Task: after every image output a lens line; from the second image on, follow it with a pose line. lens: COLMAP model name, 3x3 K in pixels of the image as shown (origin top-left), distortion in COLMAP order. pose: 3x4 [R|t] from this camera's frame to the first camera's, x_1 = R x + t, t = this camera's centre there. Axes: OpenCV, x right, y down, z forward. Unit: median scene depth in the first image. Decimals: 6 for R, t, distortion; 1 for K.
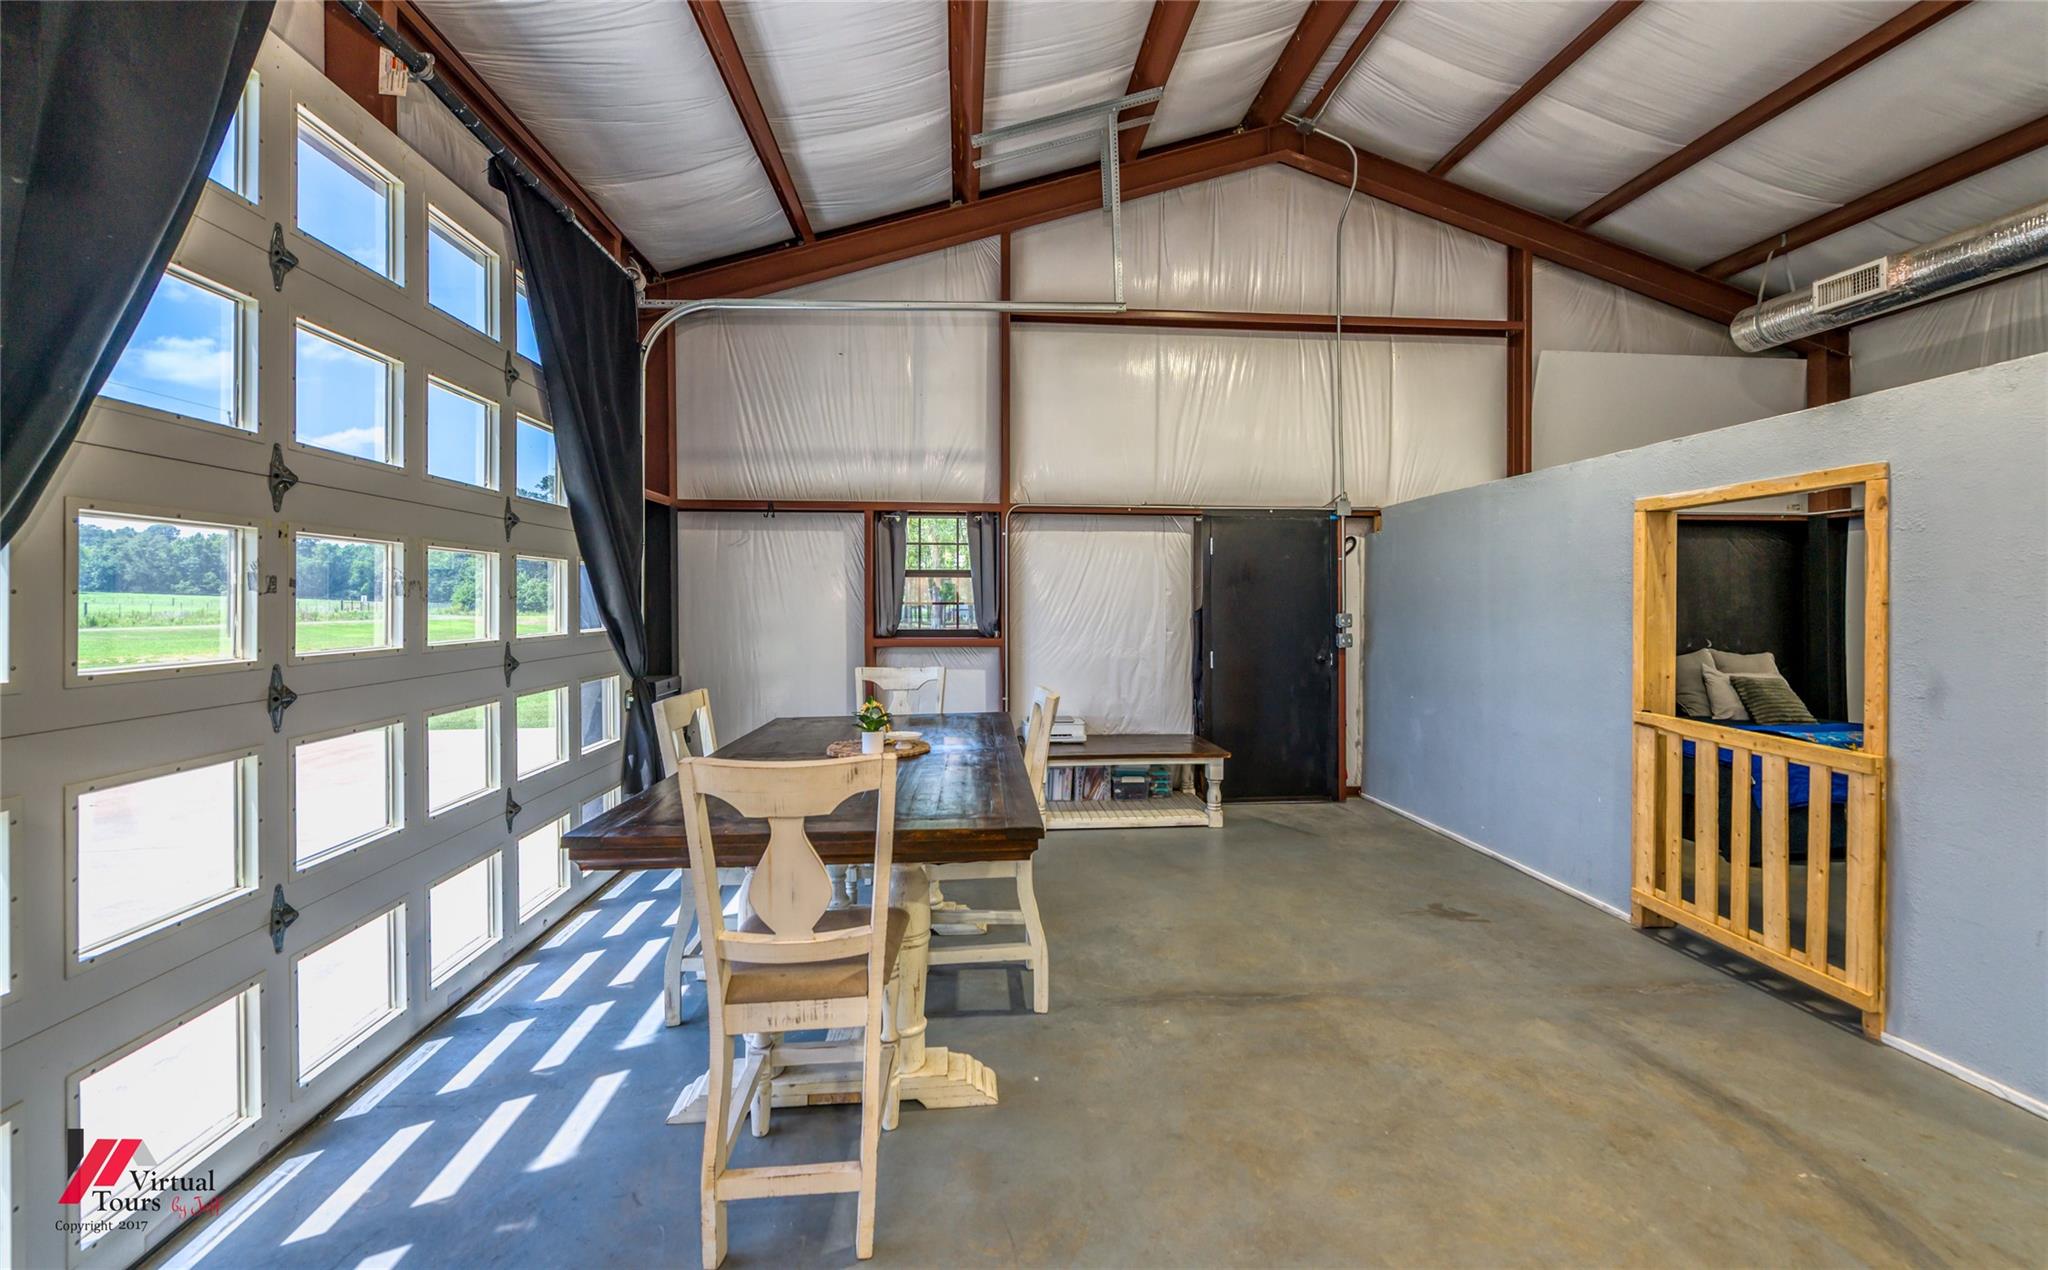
lens RADIAL K [[817.2, 0, 1000.3], [0, 817.2, 601.8], [0, 0, 1]] dist [0.016282, -0.000558]
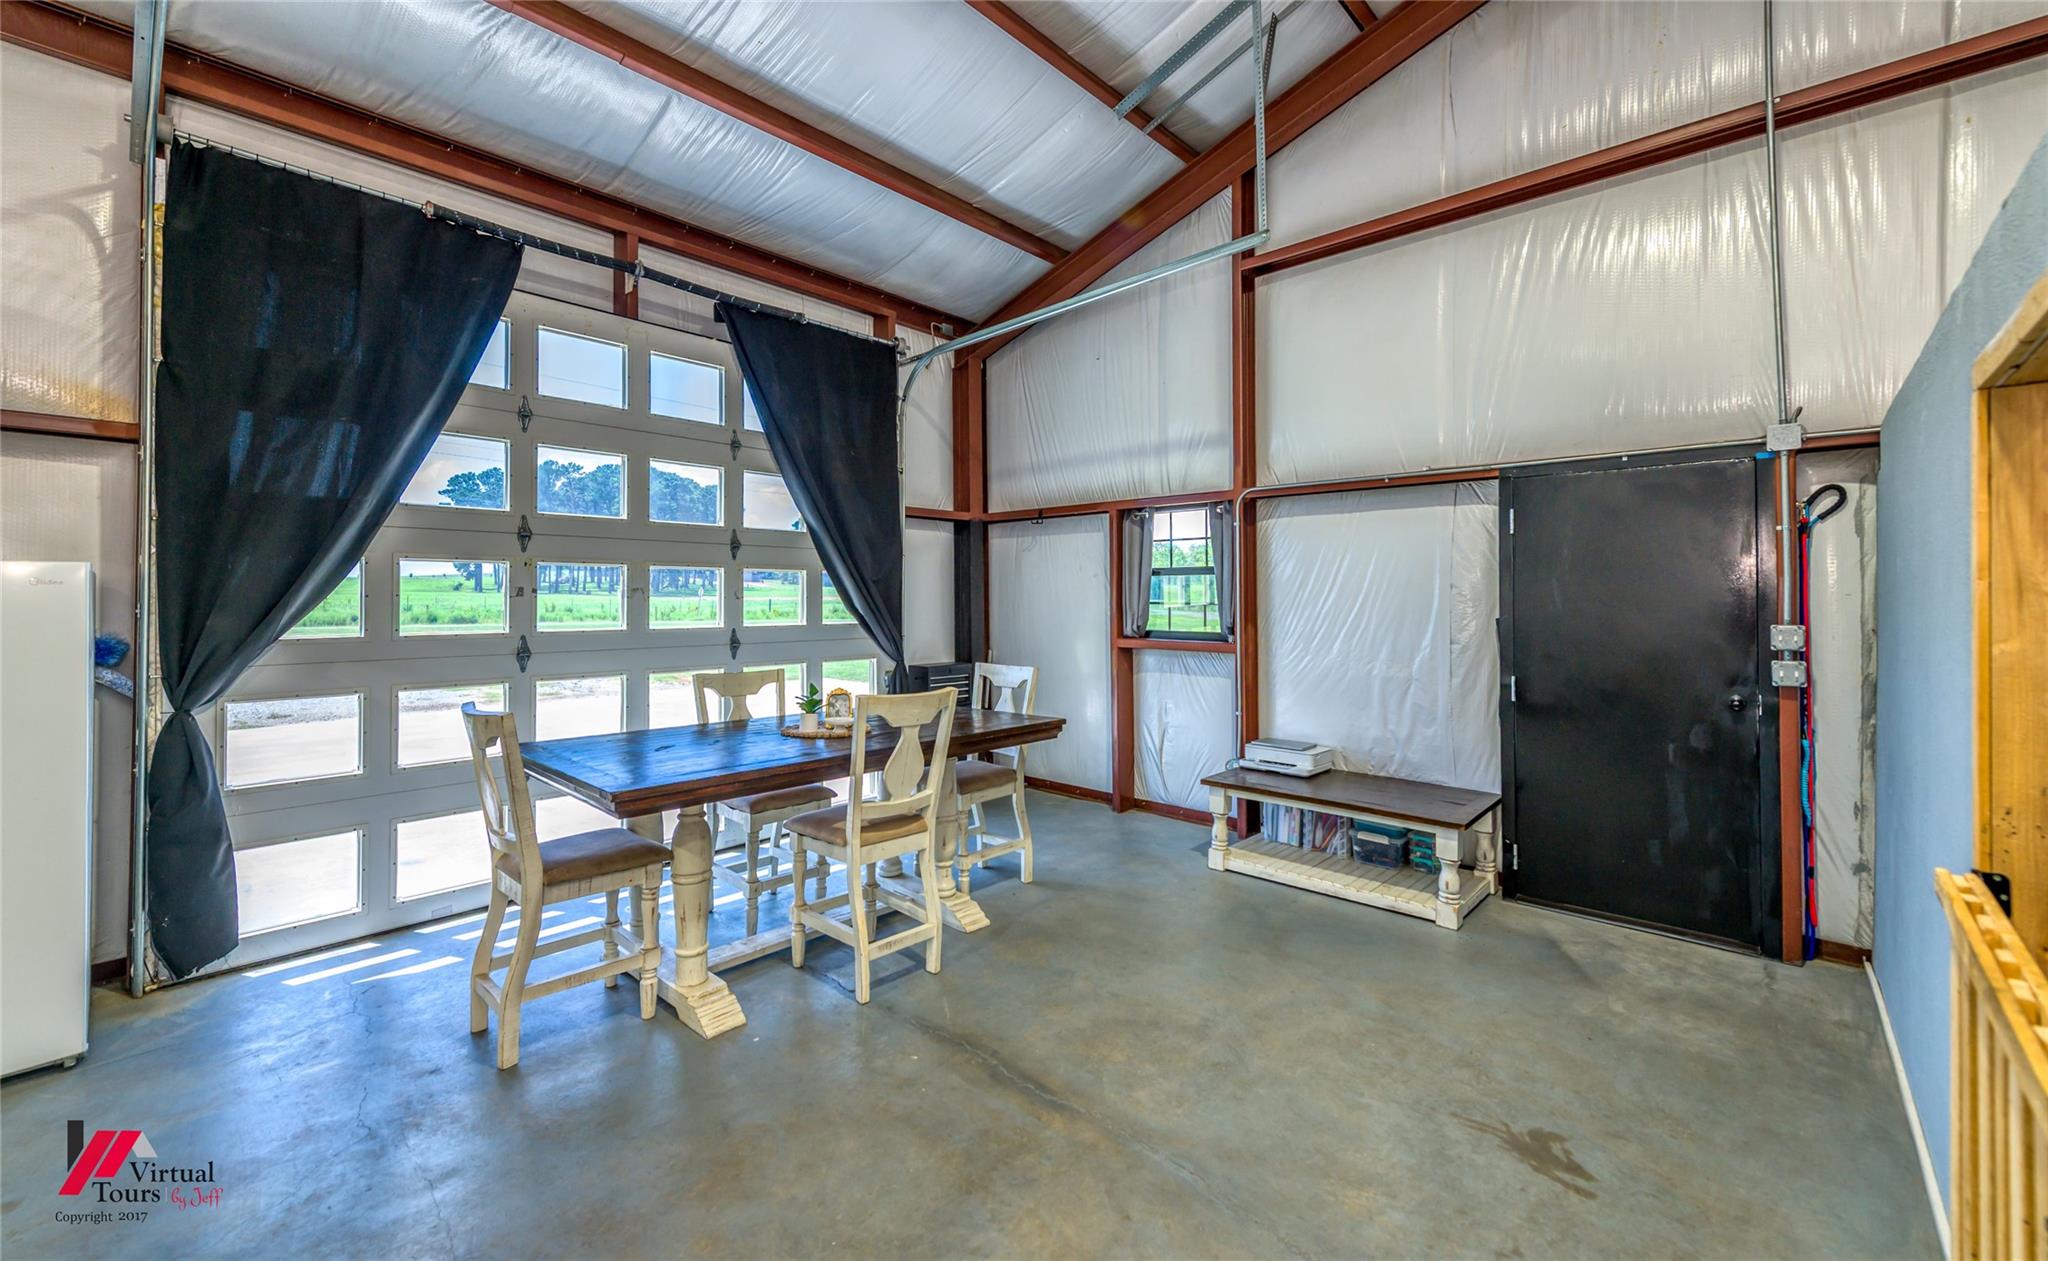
lens RADIAL K [[817.2, 0, 996.4], [0, 817.2, 593.2], [0, 0, 1]] dist [0.016282, -0.000558]
pose [[0.672518, -0.004264, -0.740068, 0.474697], [-0.002195, 0.999968, -0.007755, -0.002295], [0.740077, 0.006840, 0.672487, 0.220181]]
